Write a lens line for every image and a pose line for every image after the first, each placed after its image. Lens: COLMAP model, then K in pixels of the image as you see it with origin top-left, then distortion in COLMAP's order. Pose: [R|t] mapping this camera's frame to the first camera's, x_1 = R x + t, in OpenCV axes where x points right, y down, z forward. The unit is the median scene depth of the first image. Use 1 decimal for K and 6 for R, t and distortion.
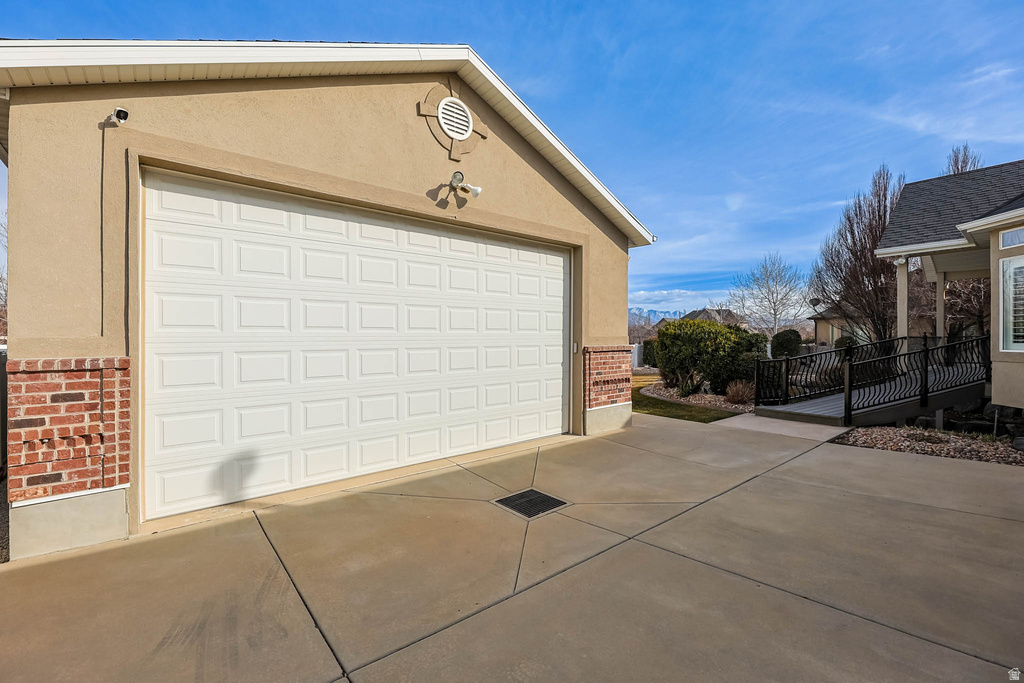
lens RADIAL K [[441.8, 0, 510.7], [0, 441.8, 341.0], [0, 0, 1]] dist [-0.000589, 0.002132]
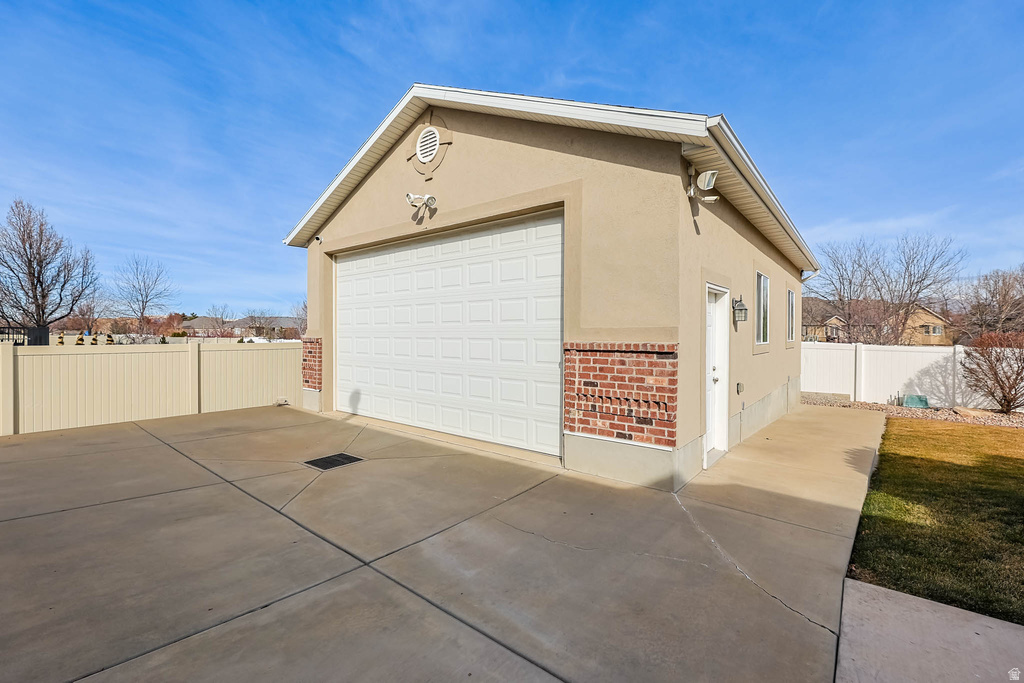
lens RADIAL K [[441.8, 0, 509.1], [0, 441.8, 334.3], [0, 0, 1]] dist [-0.000589, 0.002132]
pose [[0.183252, 0.009199, -0.983023, 1.057877], [-0.007473, 0.999940, 0.007964, -0.005710], [0.983038, 0.005887, 0.183309, 0.976223]]
